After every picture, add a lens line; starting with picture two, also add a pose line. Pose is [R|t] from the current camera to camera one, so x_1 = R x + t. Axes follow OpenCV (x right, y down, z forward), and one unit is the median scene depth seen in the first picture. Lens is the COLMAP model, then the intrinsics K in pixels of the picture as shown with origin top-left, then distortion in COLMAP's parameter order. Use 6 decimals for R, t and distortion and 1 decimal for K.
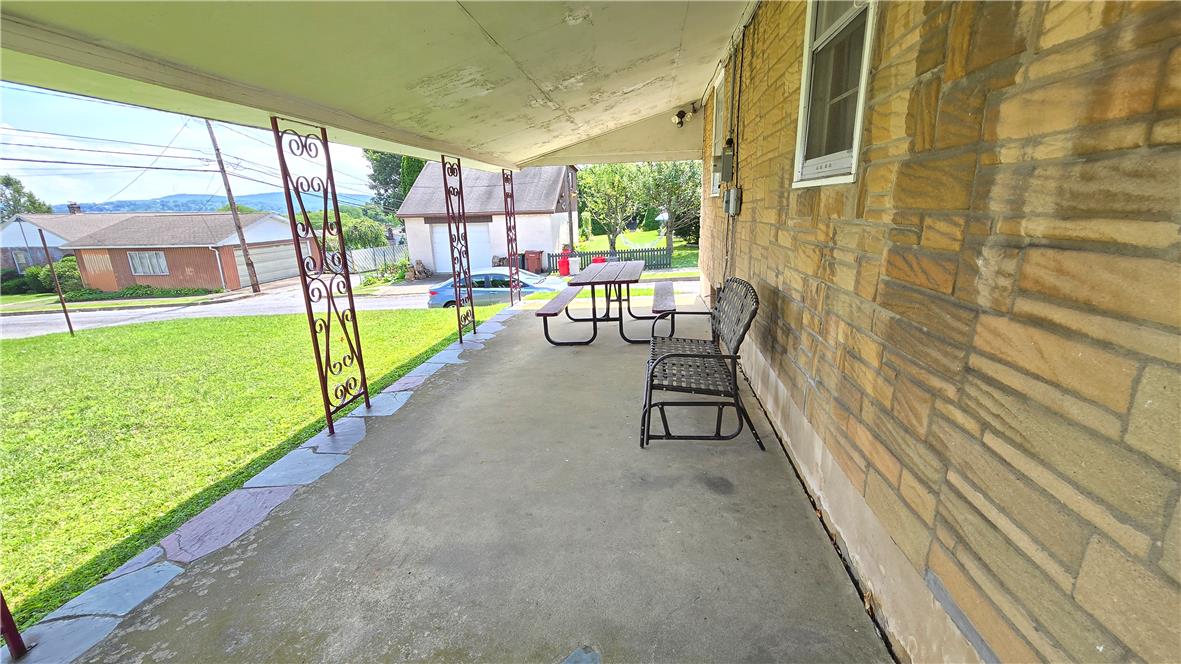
lens RADIAL K [[488.1, 0, 594.6], [0, 488.1, 342.6], [0, 0, 1]] dist [-0.000916, 0.000922]
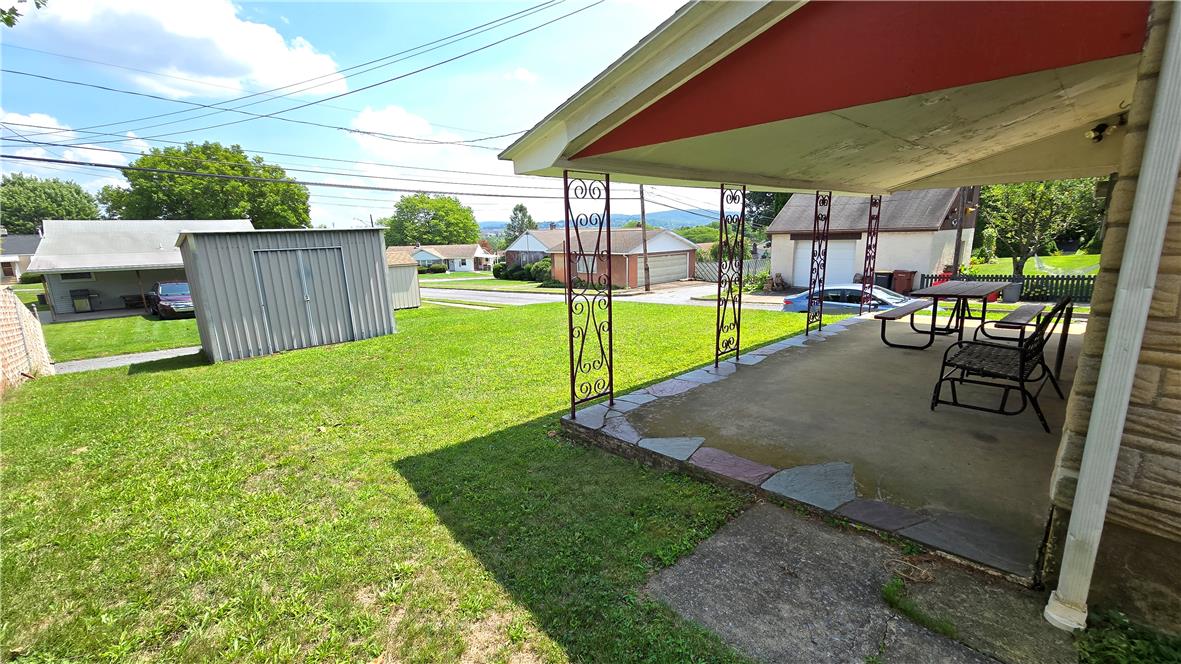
lens RADIAL K [[488.1, 0, 593.2], [0, 488.1, 342.6], [0, 0, 1]] dist [-0.000916, 0.000922]
pose [[0.764843, 0.147590, -0.627083, 0.129861], [-0.166185, 0.985659, 0.029292, 0.095521], [0.622413, 0.081808, 0.778402, -0.428854]]
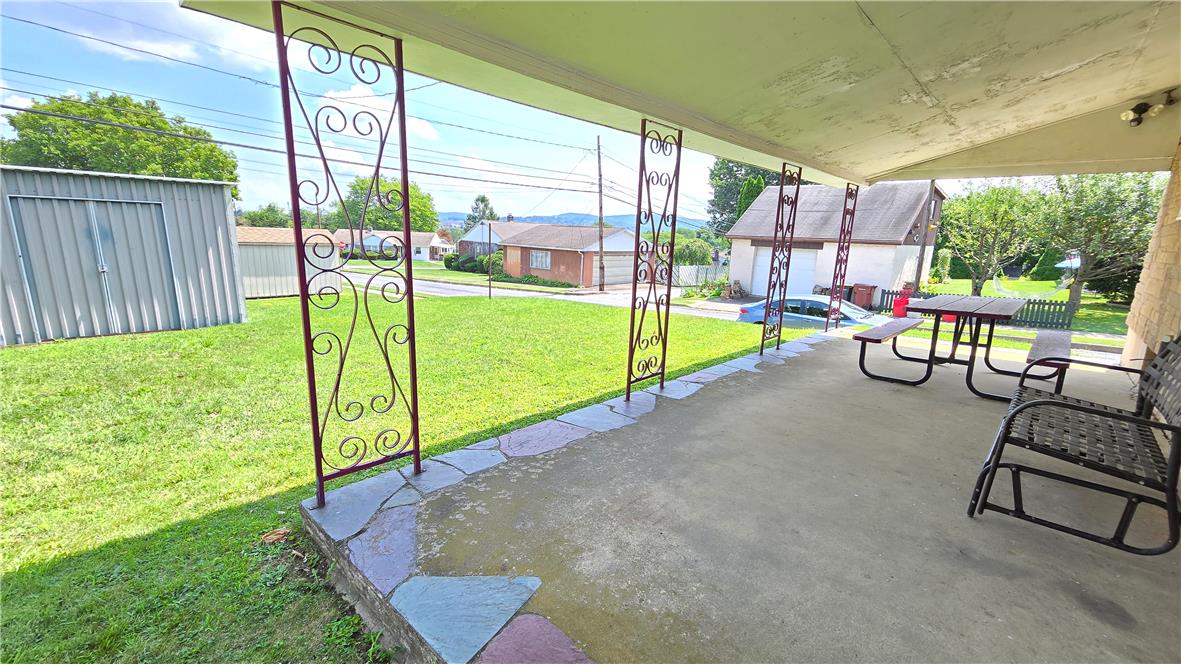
lens RADIAL K [[488.1, 0, 591.6], [0, 488.1, 340.2], [0, 0, 1]] dist [-0.000916, 0.000922]
pose [[0.801321, 0.185150, -0.568863, 0.004382], [-0.217549, 0.975985, 0.011210, 0.044105], [0.557277, 0.114772, 0.822356, 0.014814]]
